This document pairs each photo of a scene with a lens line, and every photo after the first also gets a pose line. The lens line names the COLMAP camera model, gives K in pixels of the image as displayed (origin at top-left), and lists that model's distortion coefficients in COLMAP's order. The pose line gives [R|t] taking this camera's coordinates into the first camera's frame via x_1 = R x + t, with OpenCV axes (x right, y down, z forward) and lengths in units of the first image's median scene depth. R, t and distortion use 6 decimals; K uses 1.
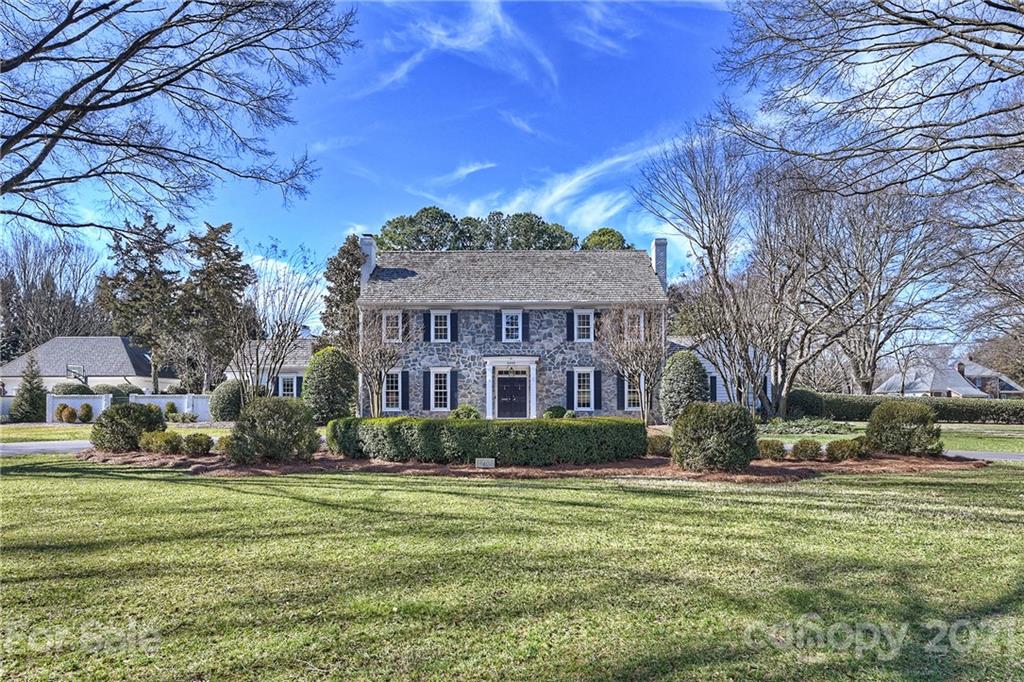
lens RADIAL K [[680.2, 0, 513.5], [0, 680.2, 342.5], [0, 0, 1]] dist [0.000324, 0.000002]
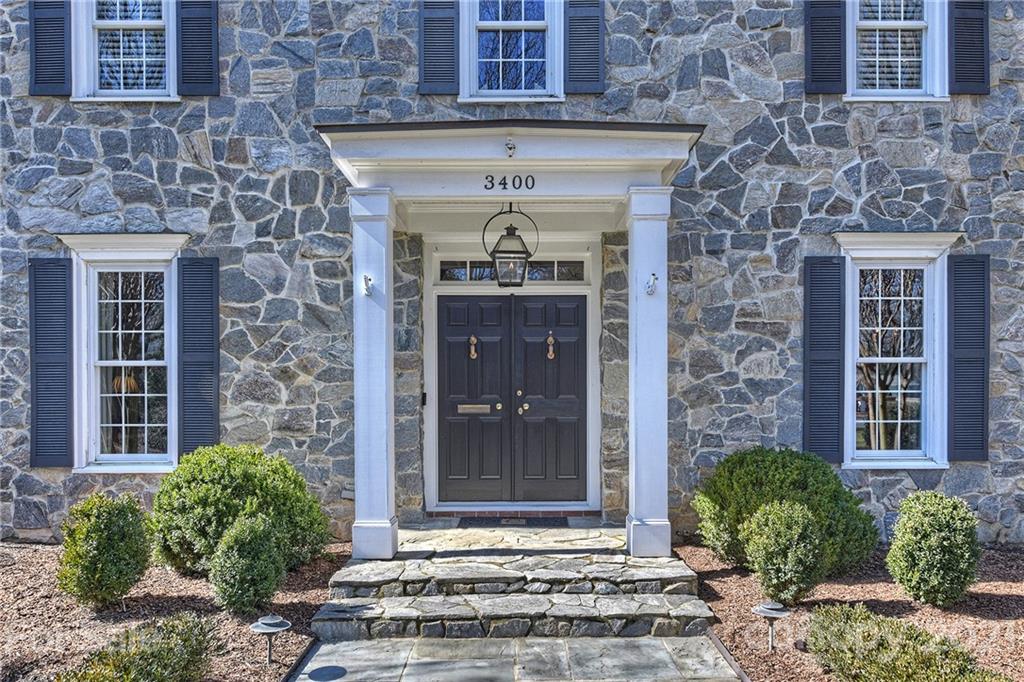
lens RADIAL K [[708.4, 0, 510.4], [0, 708.4, 340.4], [0, 0, 1]] dist [-0.003952, -0.000497]
pose [[0.999620, -0.000592, 0.027551, -0.007903], [0.000392, 0.999974, 0.007269, 0.063206], [-0.027555, -0.007256, 0.999594, 0.805134]]
